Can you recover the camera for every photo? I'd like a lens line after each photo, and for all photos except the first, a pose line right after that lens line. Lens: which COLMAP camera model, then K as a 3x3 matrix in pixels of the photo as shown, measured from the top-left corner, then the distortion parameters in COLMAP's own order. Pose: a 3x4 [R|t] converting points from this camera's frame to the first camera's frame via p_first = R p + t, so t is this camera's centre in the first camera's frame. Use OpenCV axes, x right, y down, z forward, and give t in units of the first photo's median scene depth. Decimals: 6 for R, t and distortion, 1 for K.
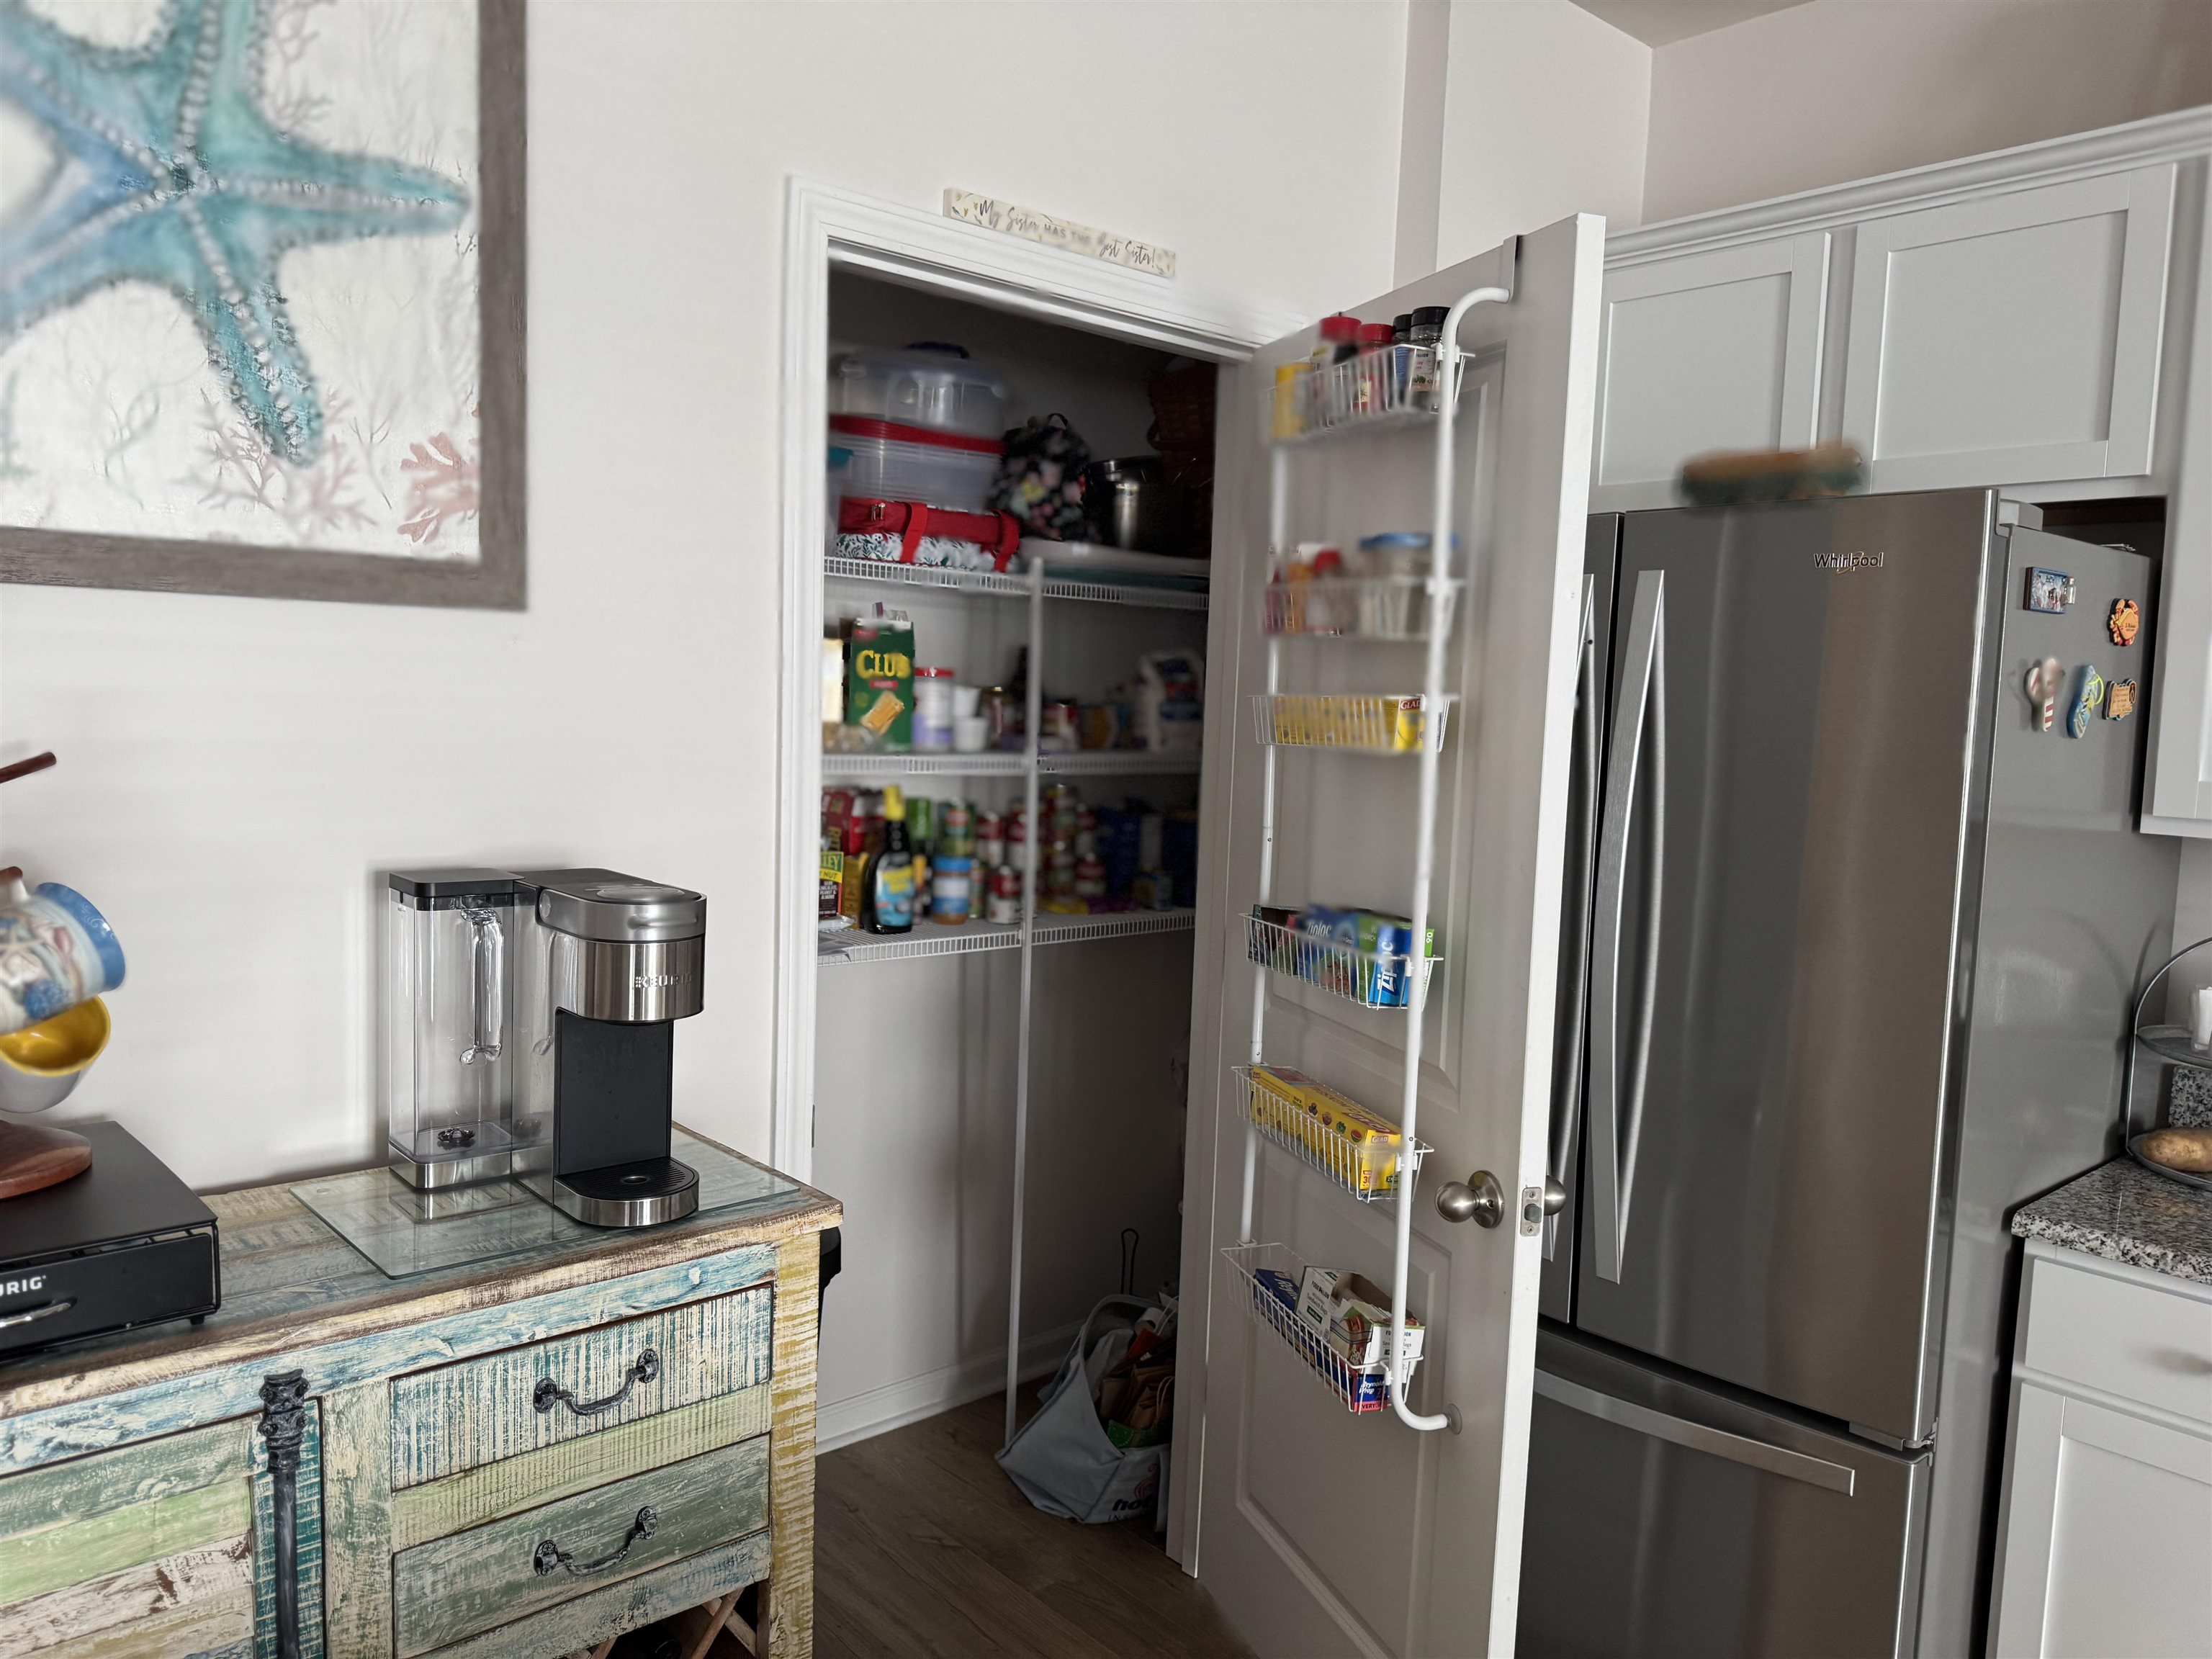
lens RADIAL K [[1577.1, 0, 1100.9], [0, 1577.1, 829.9], [0, 0, 1]] dist [0.024484, -0.022379]
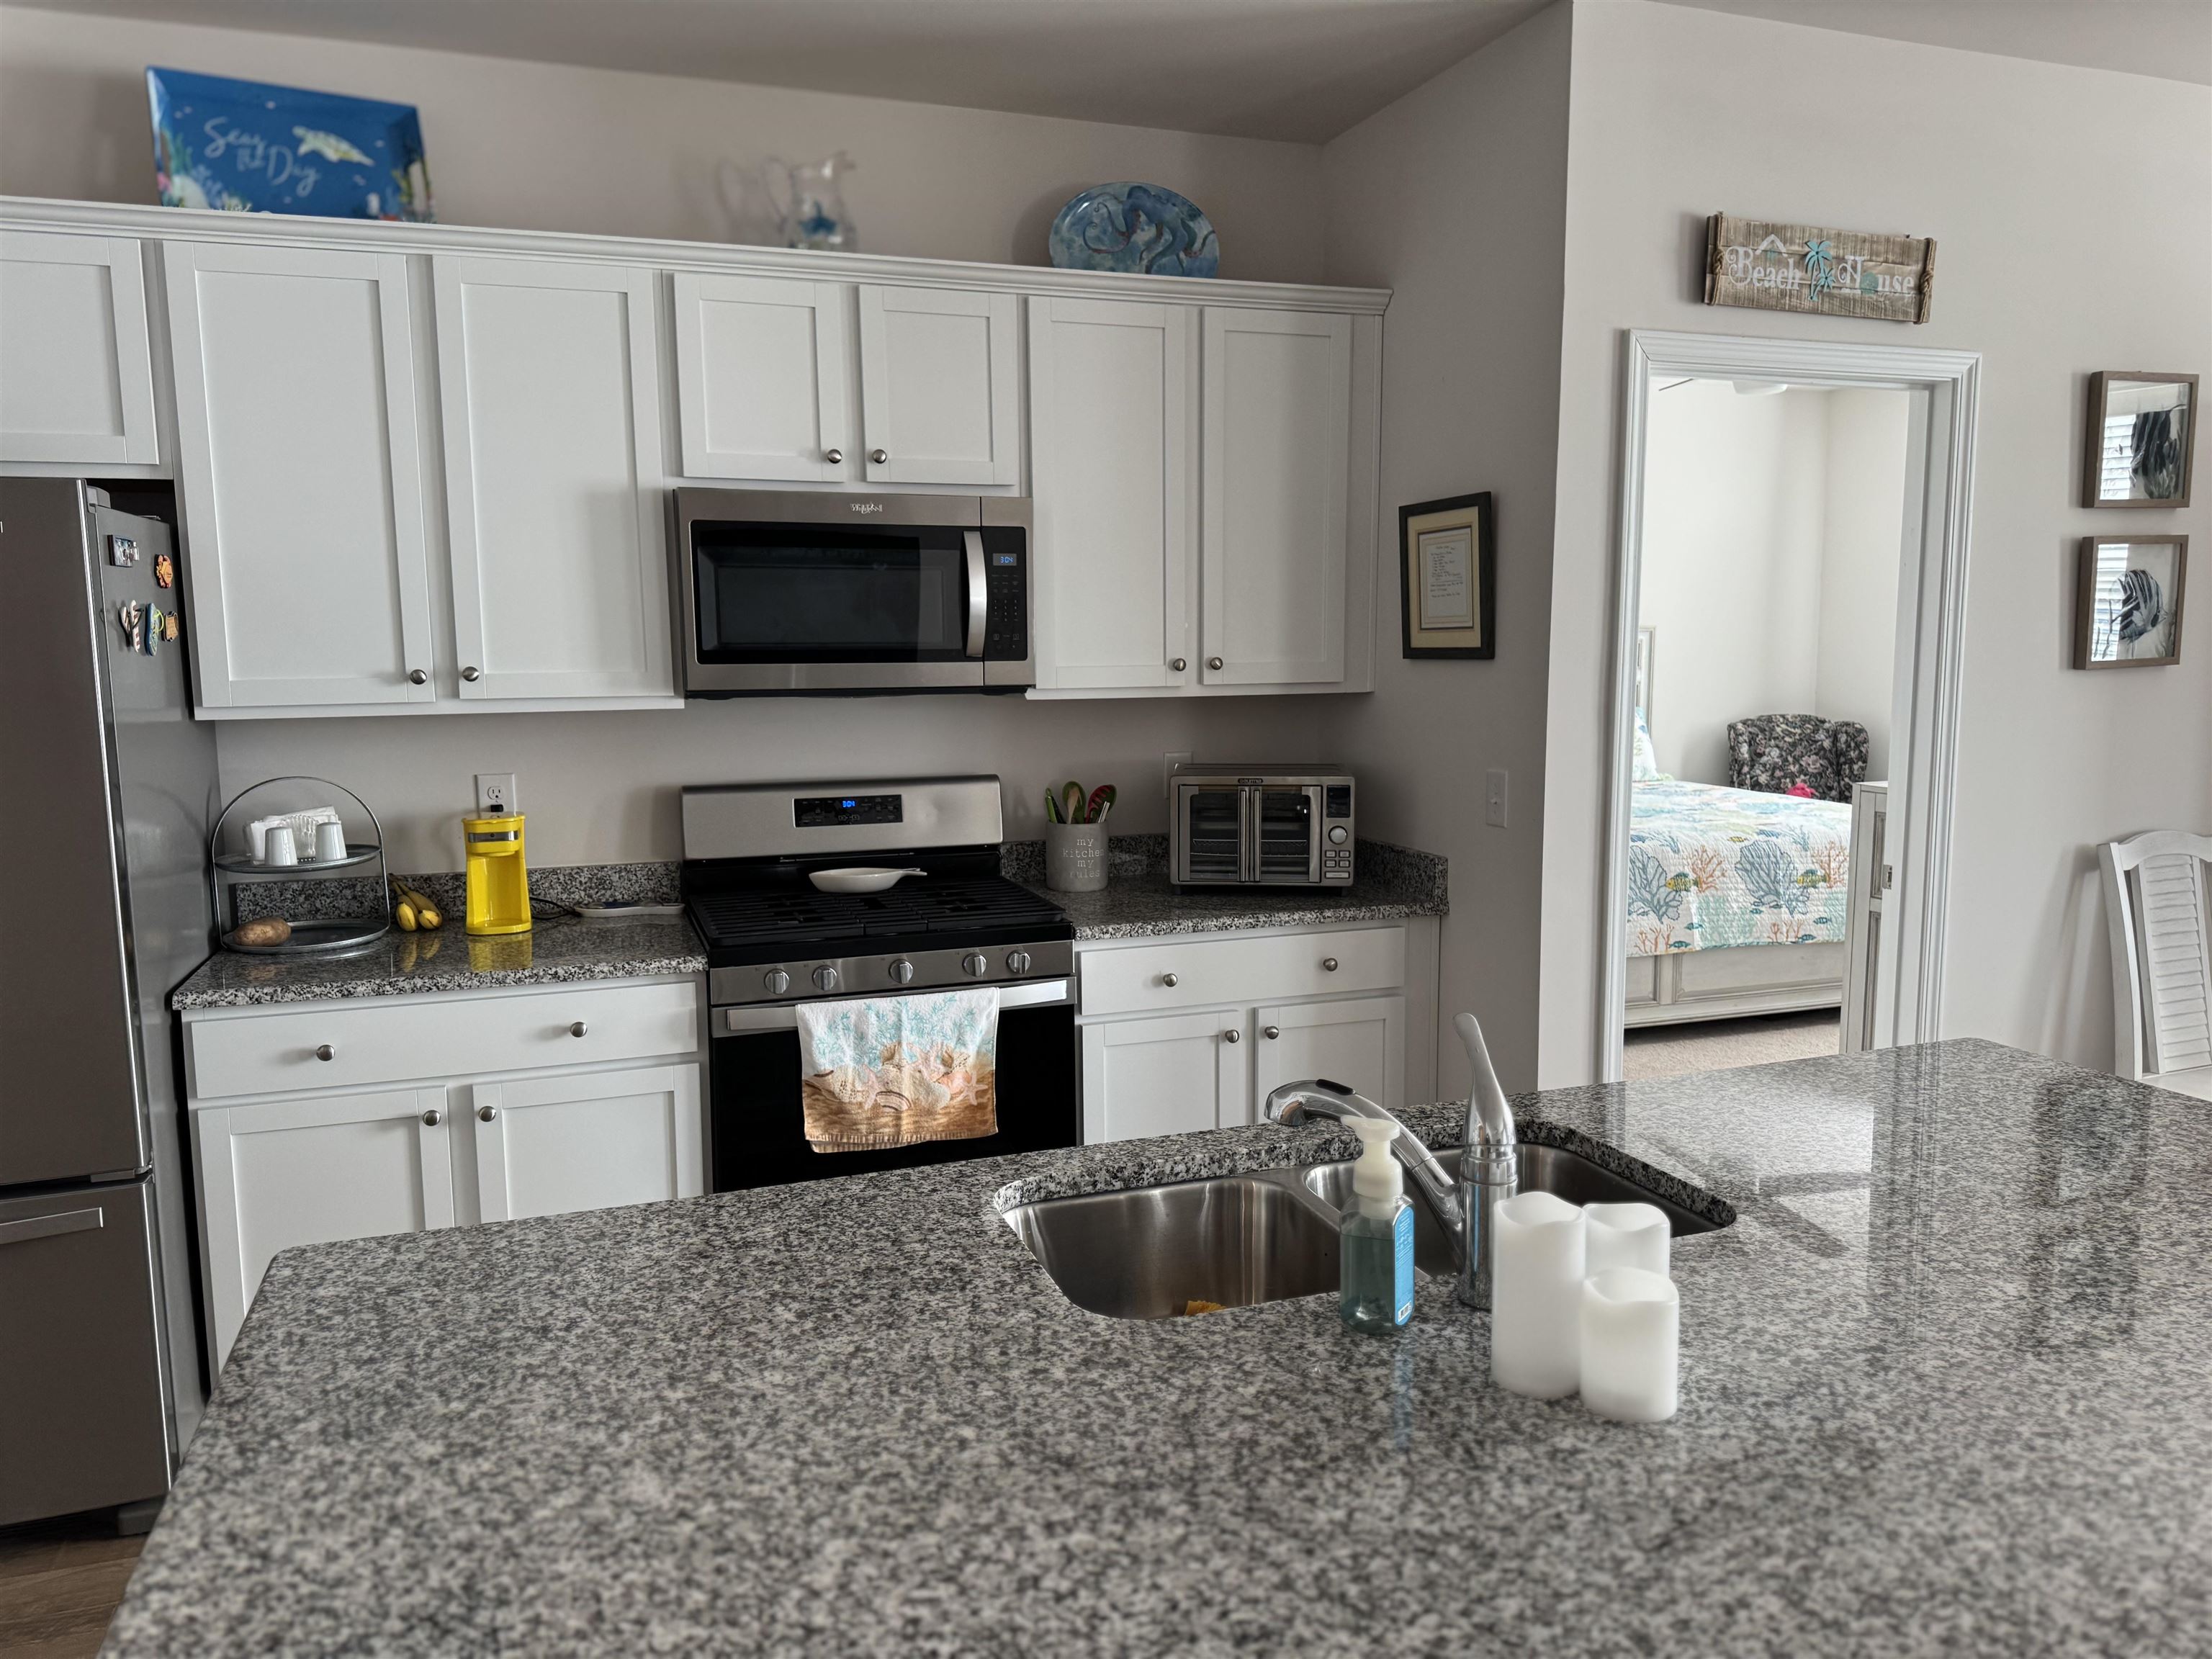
lens RADIAL K [[1575.8, 0, 1098.1], [0, 1575.8, 831.6], [0, 0, 1]] dist [0.084649, -0.111165]
pose [[0.387971, -0.154476, 0.908634, -0.459032], [0.103424, 0.986925, 0.123626, 0.008846], [-0.915850, 0.046011, 0.398875, -0.399329]]
